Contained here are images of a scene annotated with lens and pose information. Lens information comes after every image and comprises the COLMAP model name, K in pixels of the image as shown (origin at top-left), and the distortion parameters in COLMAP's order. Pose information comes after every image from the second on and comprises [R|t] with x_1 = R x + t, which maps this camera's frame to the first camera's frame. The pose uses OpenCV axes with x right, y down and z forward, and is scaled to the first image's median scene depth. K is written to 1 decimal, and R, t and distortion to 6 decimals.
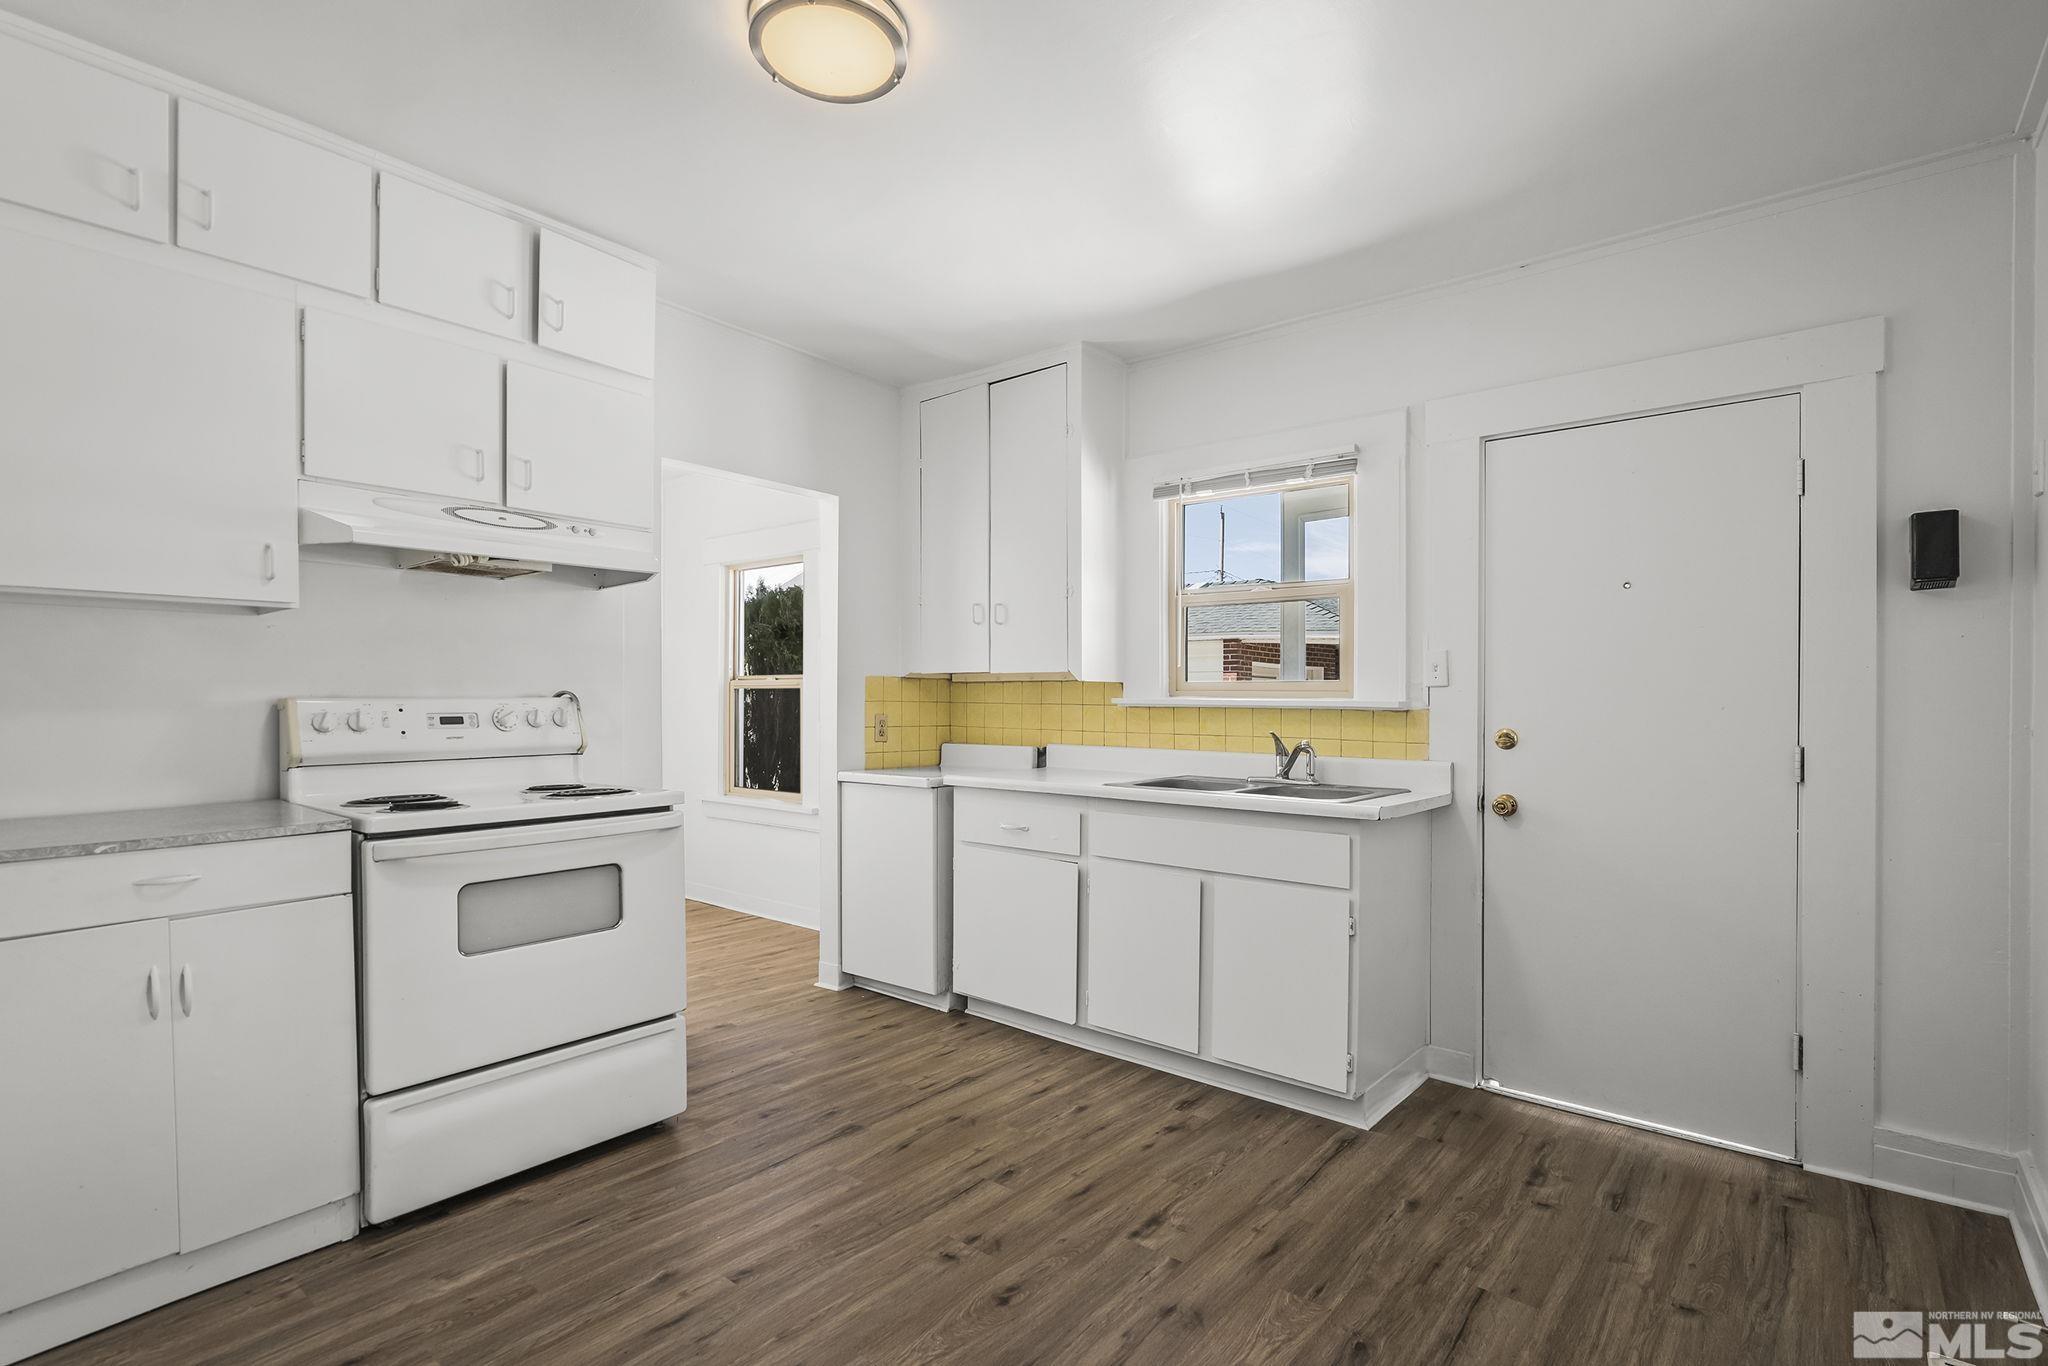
lens RADIAL K [[971.2, 0, 1020.4], [0, 971.2, 709.2], [0, 0, 1]] dist [-0.003069, 0.000592]
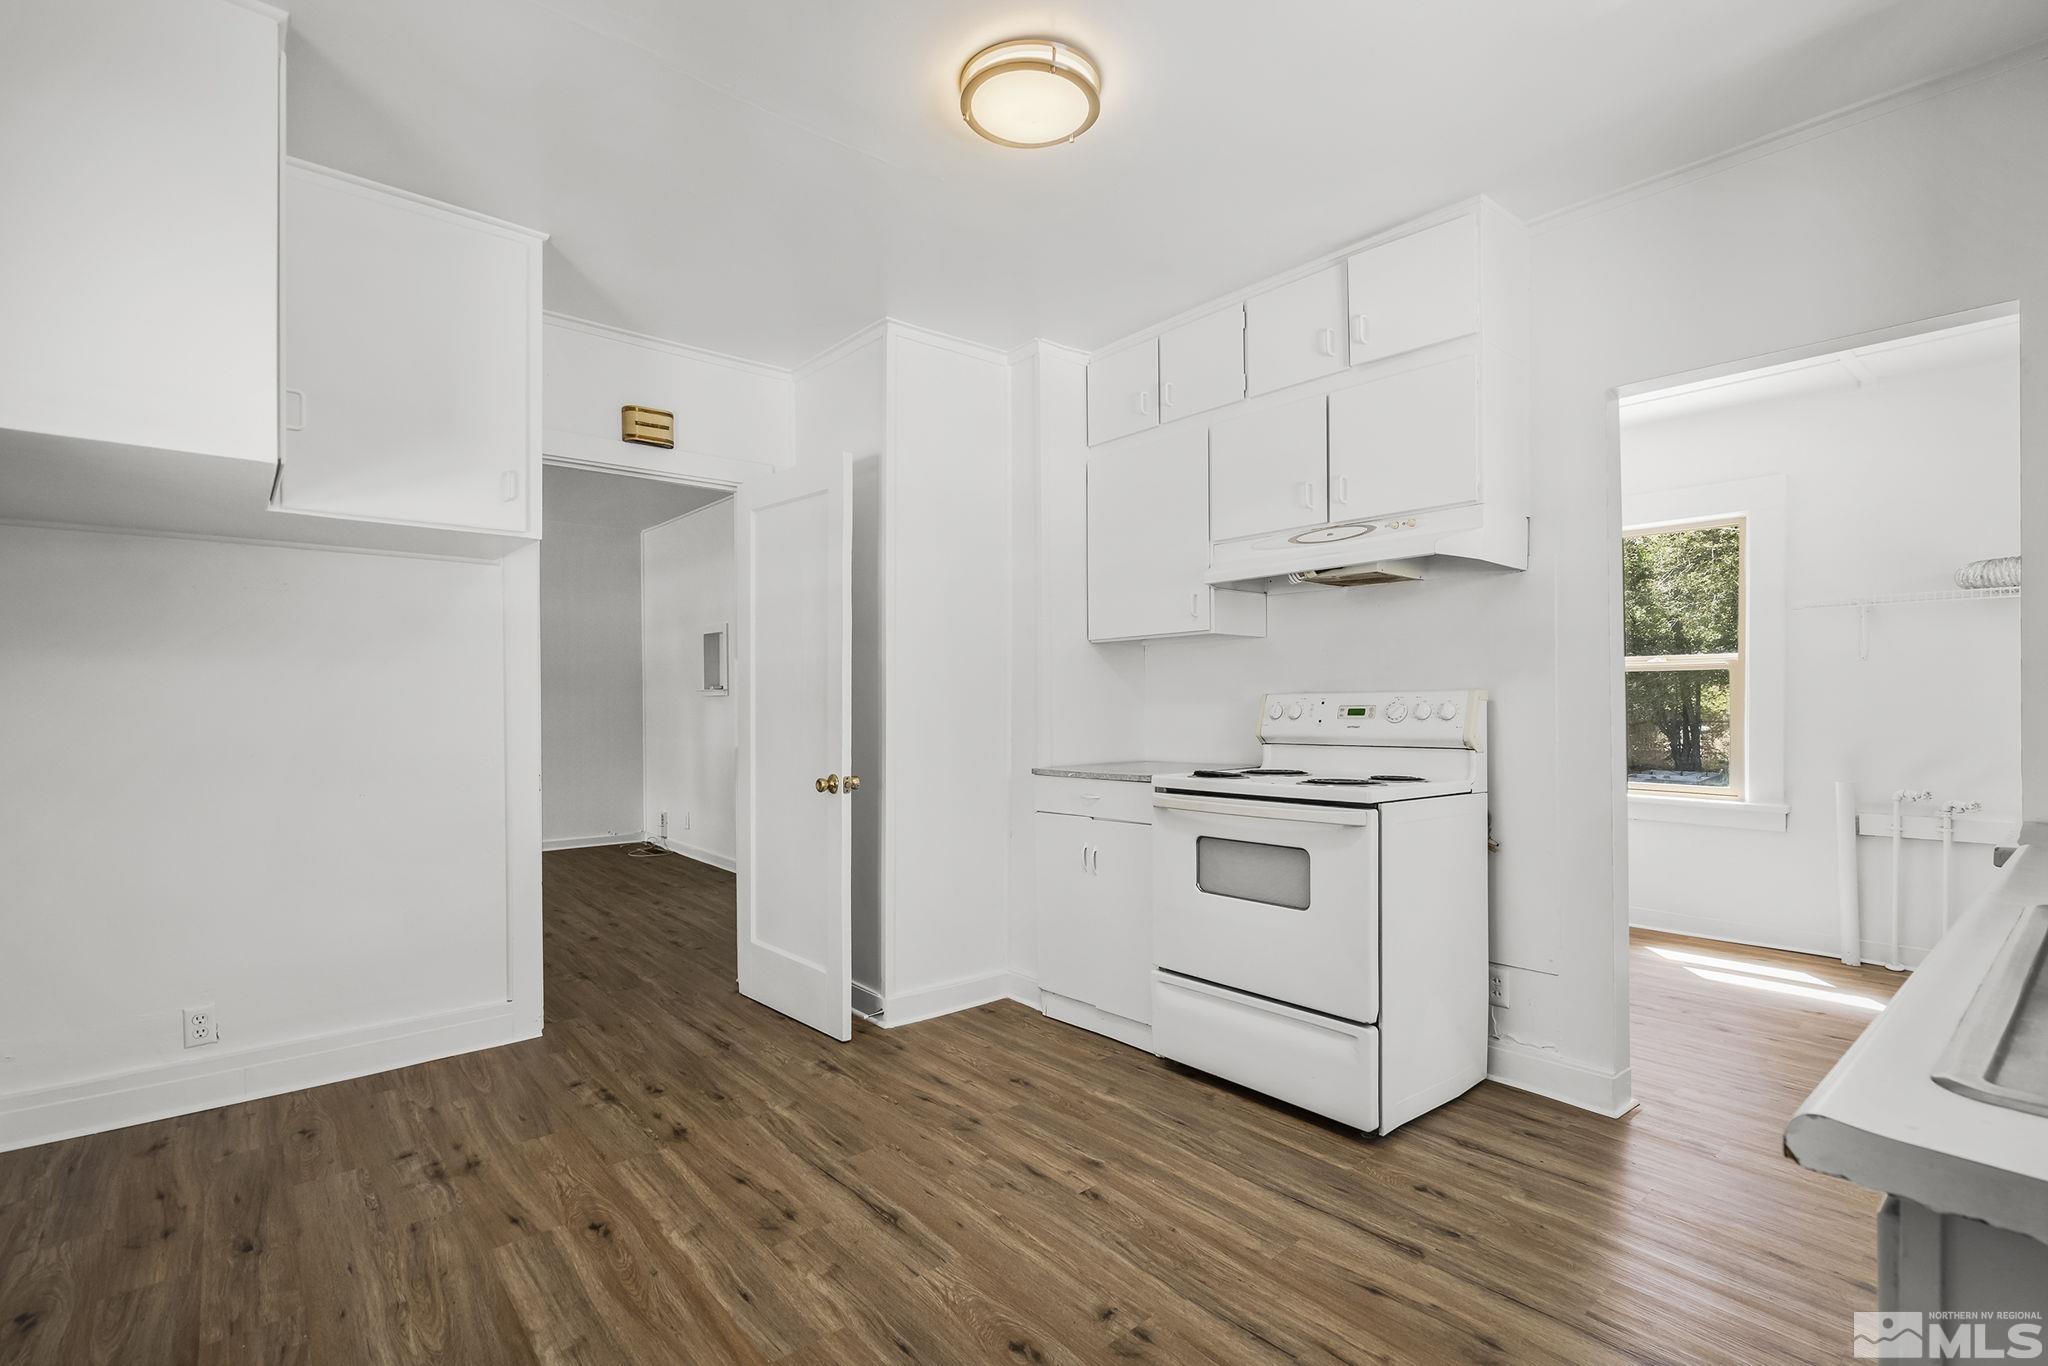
lens RADIAL K [[940.6, 0, 1023.9], [0, 940.6, 708.1], [0, 0, 1]] dist [-0.003517, 0.000643]
pose [[-0.170654, 0.006164, -0.985312, 0.574515], [-0.002131, 0.999976, 0.006625, 0.000509], [0.985329, 0.003230, -0.170636, 0.780081]]
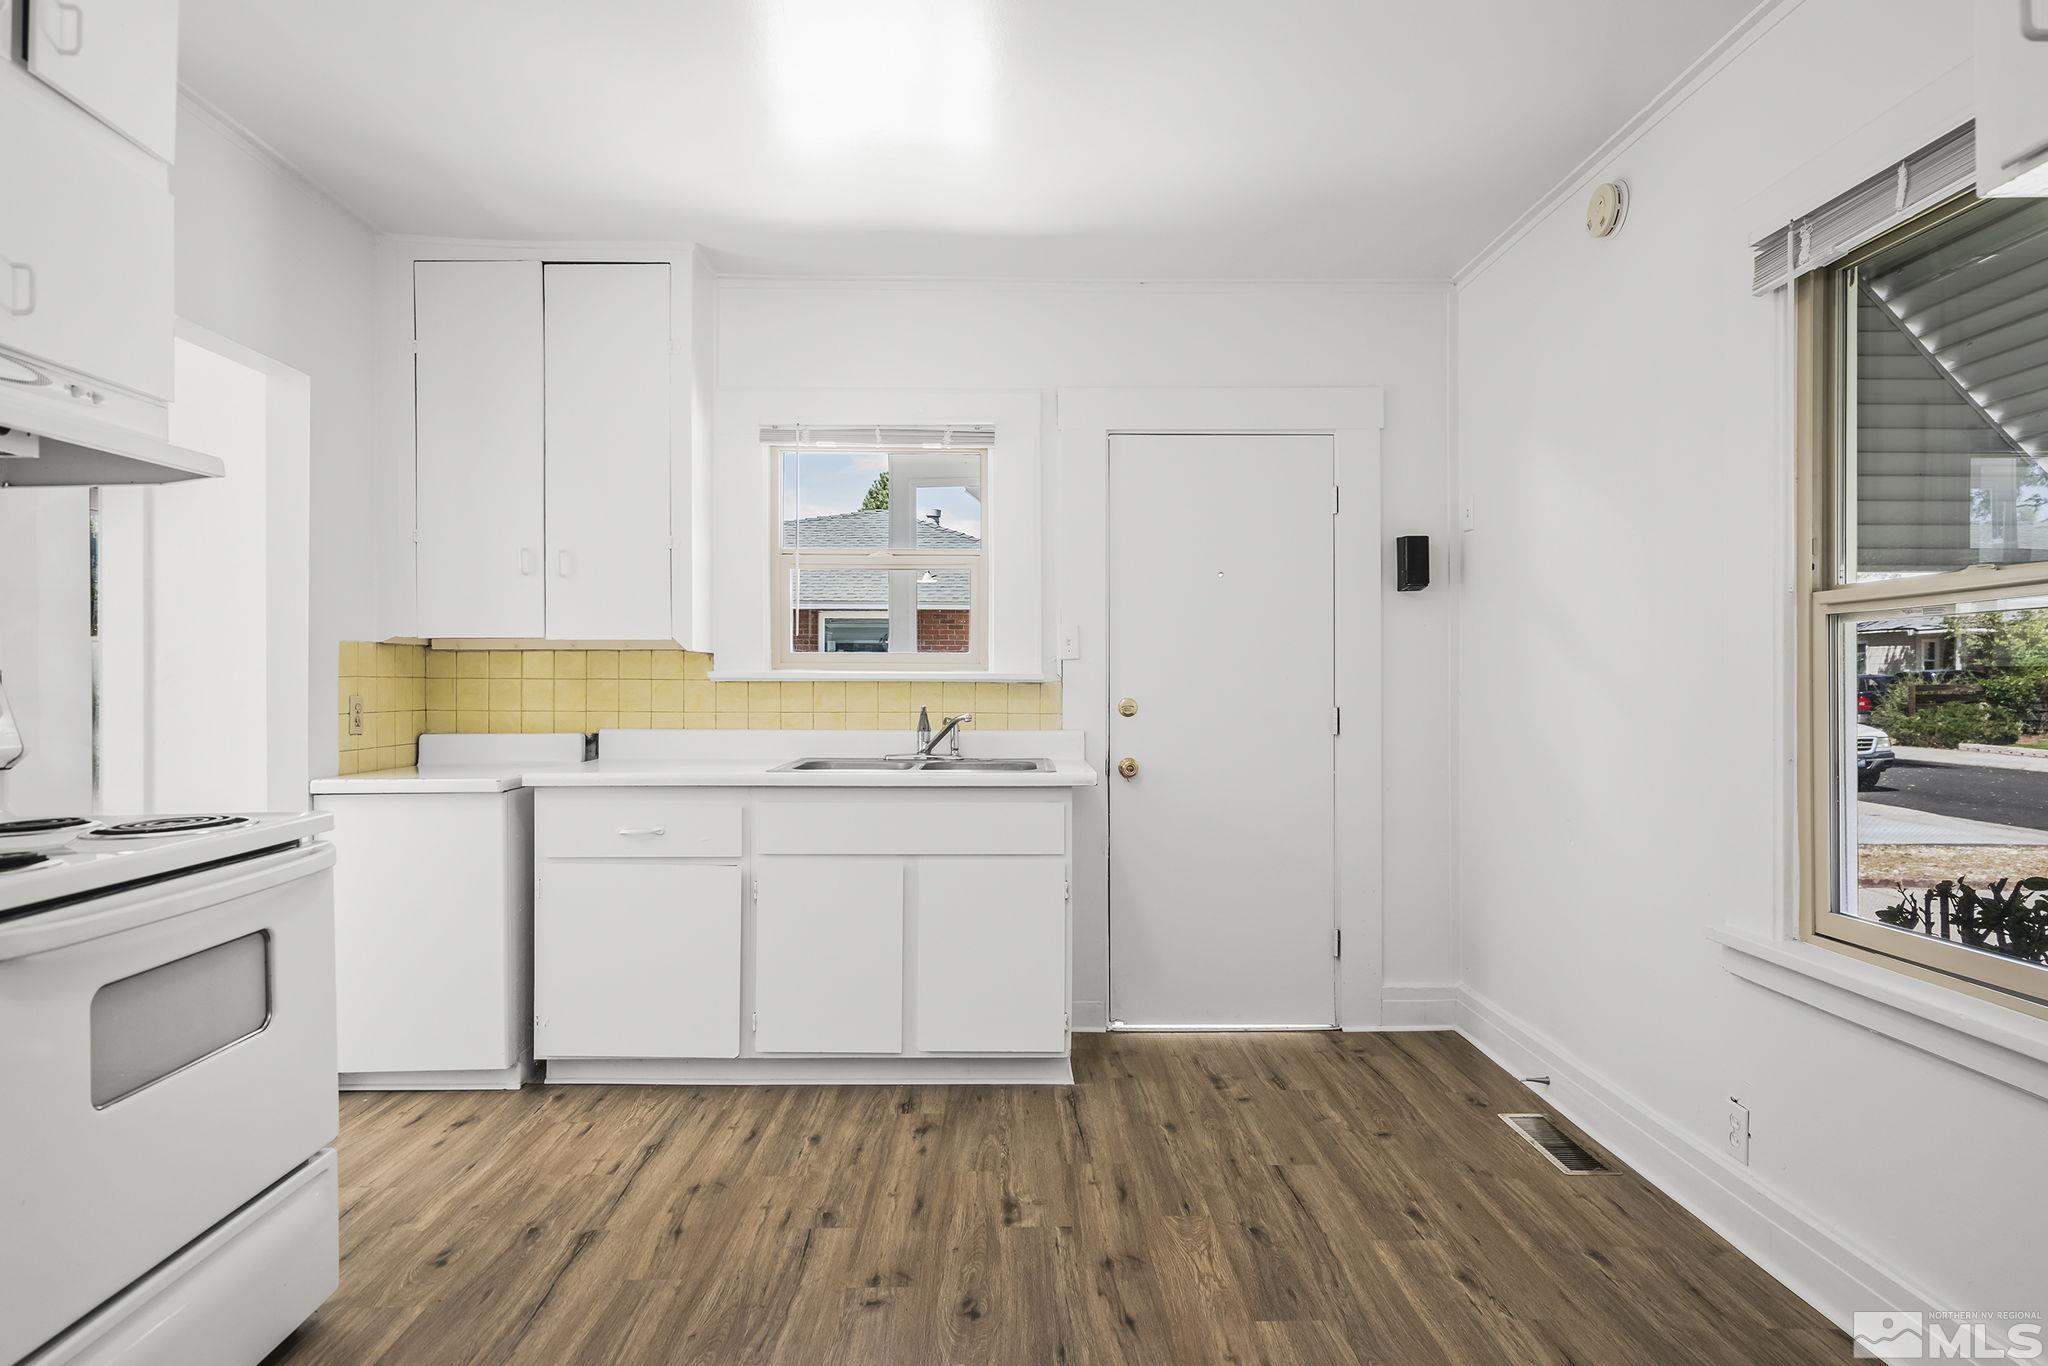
lens RADIAL K [[1169.0, 0, 1024.0], [0, 1169.0, 683.0], [0, 0, 1]] dist [0.000319, 0.001156]
pose [[0.760355, -0.008617, 0.649451, -0.478002], [0.009591, 0.999952, 0.002038, -0.000959], [-0.649437, 0.004679, 0.760401, 0.072422]]
